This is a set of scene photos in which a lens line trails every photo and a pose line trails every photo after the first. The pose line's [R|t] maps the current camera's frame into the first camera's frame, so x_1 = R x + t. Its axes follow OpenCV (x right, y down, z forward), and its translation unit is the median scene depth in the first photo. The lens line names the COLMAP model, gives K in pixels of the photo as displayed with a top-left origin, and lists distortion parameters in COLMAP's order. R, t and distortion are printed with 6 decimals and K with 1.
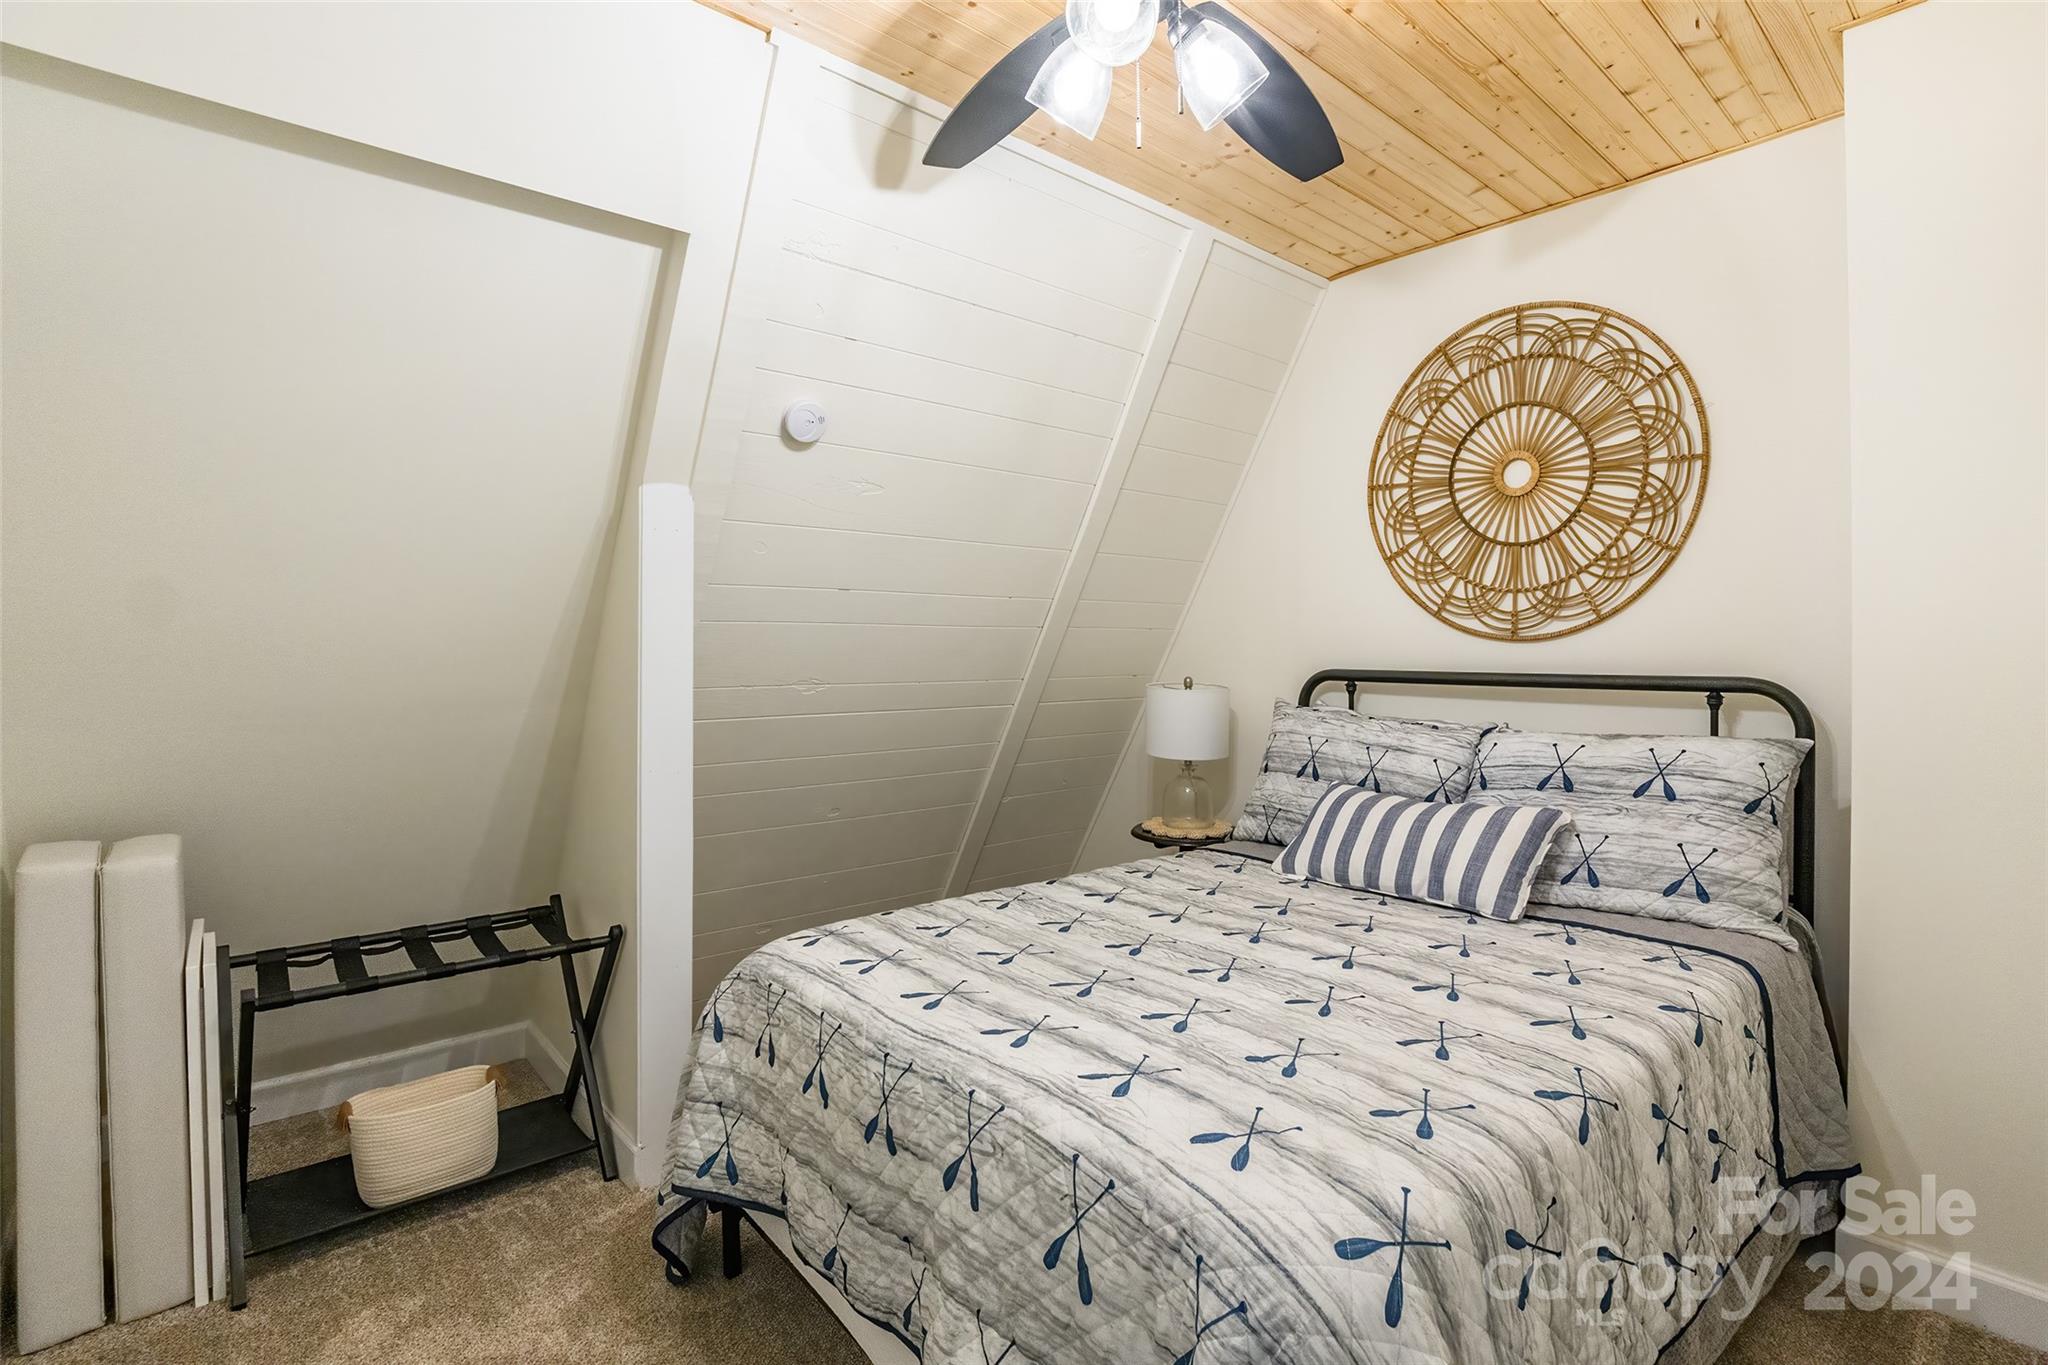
lens RADIAL K [[944.3, 0, 1024.0], [0, 944.3, 682.5], [0, 0, 1]] dist [-0.032391, -0.000111]
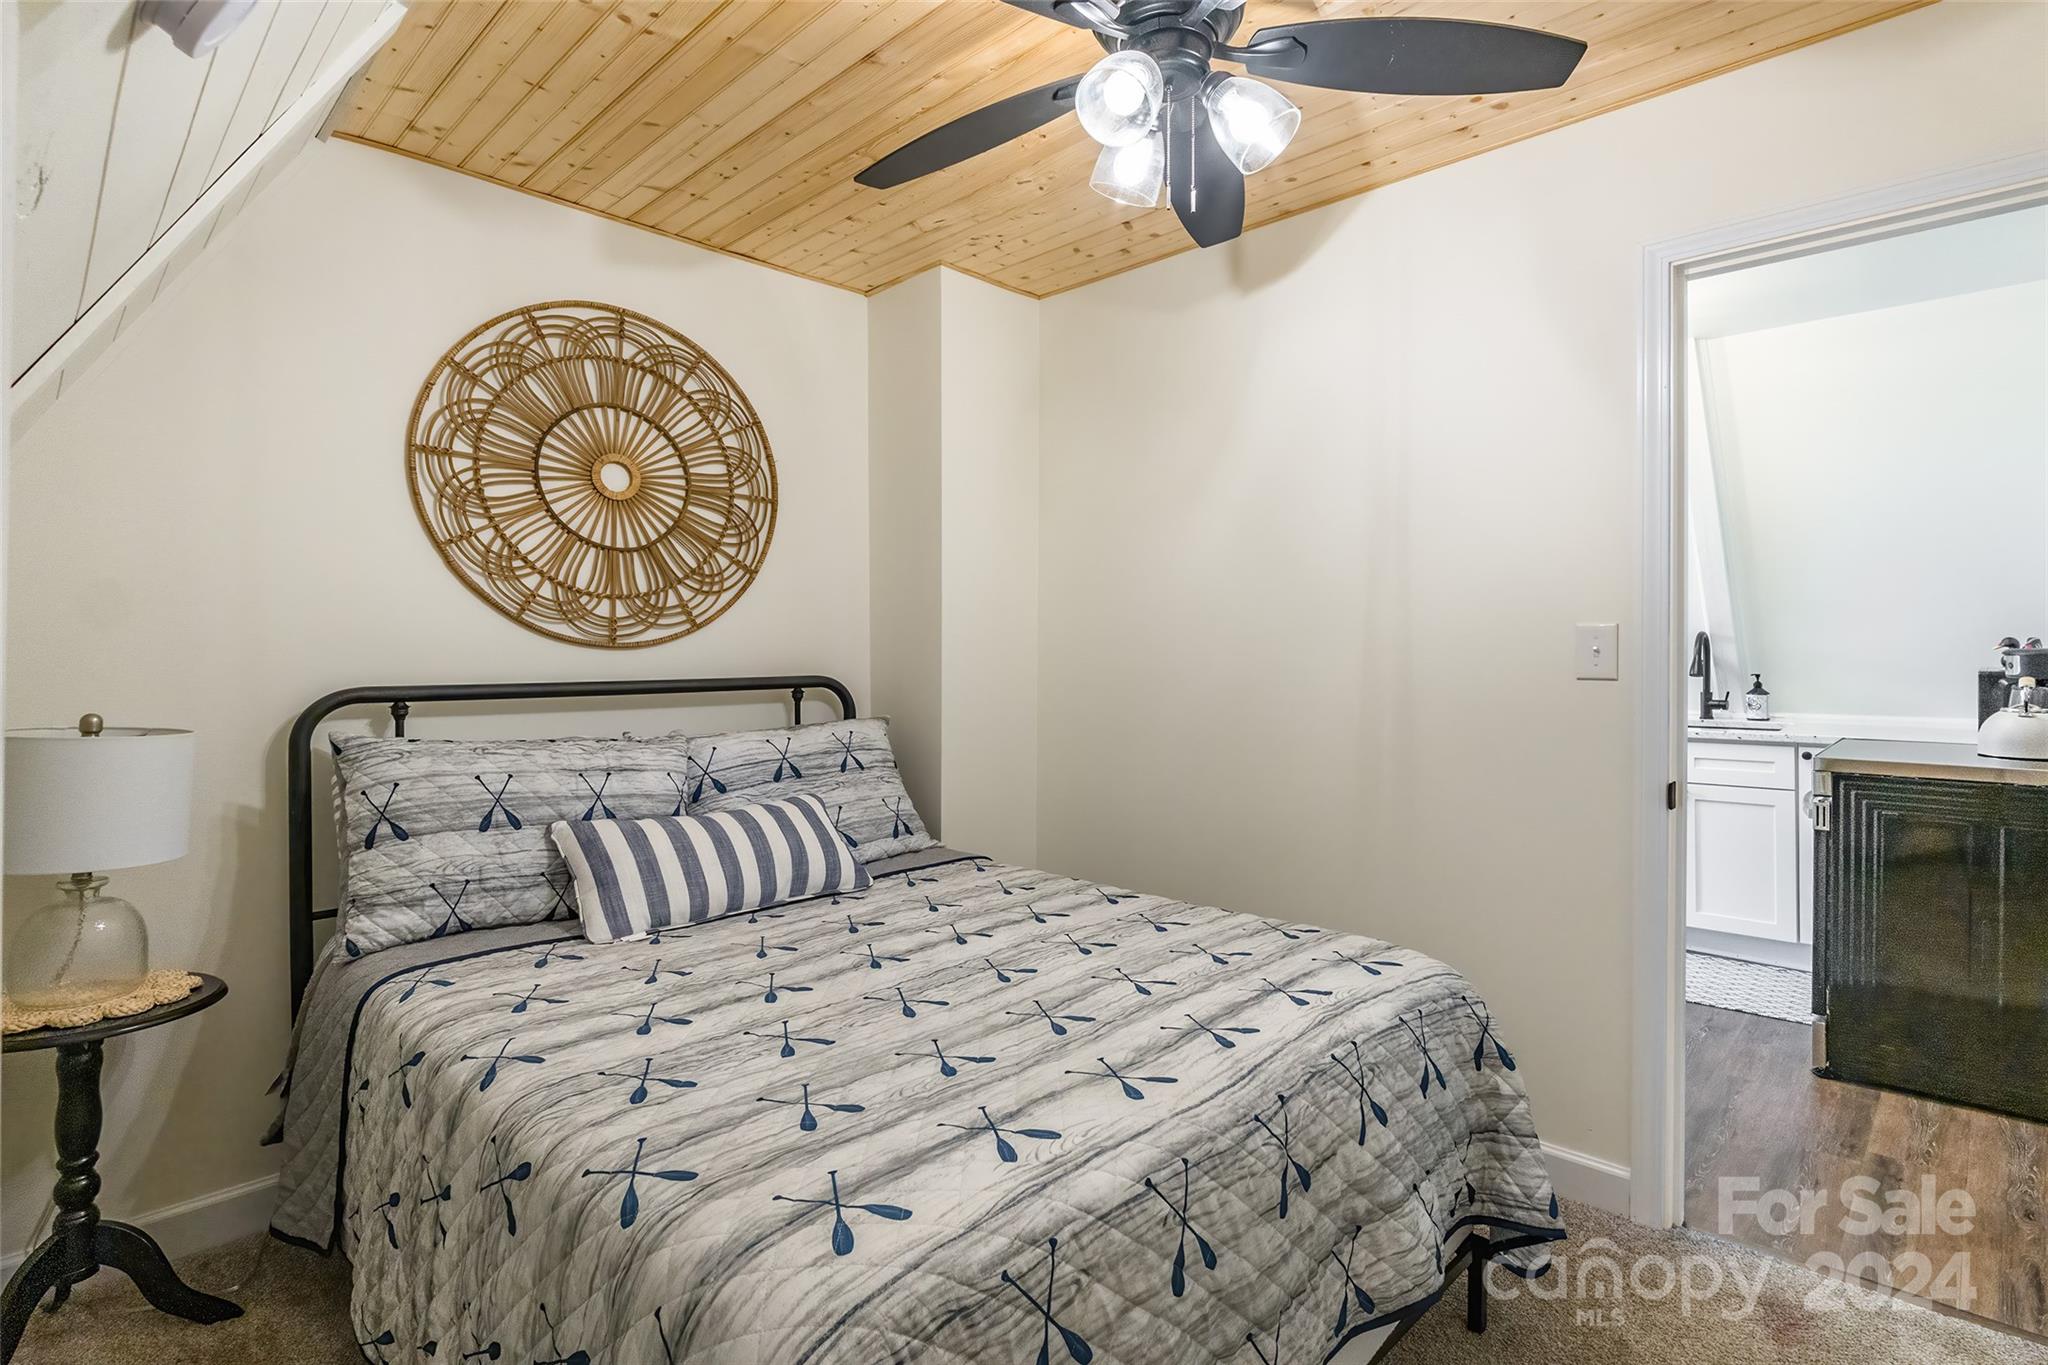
lens RADIAL K [[1007.2, 0, 1025.2], [0, 1007.2, 645.6], [0, 0, 1]] dist [-0.003058, -0.000109]
pose [[-0.085727, 0.006690, 0.996296, -0.594392], [0.043429, 0.999052, -0.002972, -0.027004], [-0.995372, 0.043013, -0.085936, 0.714143]]
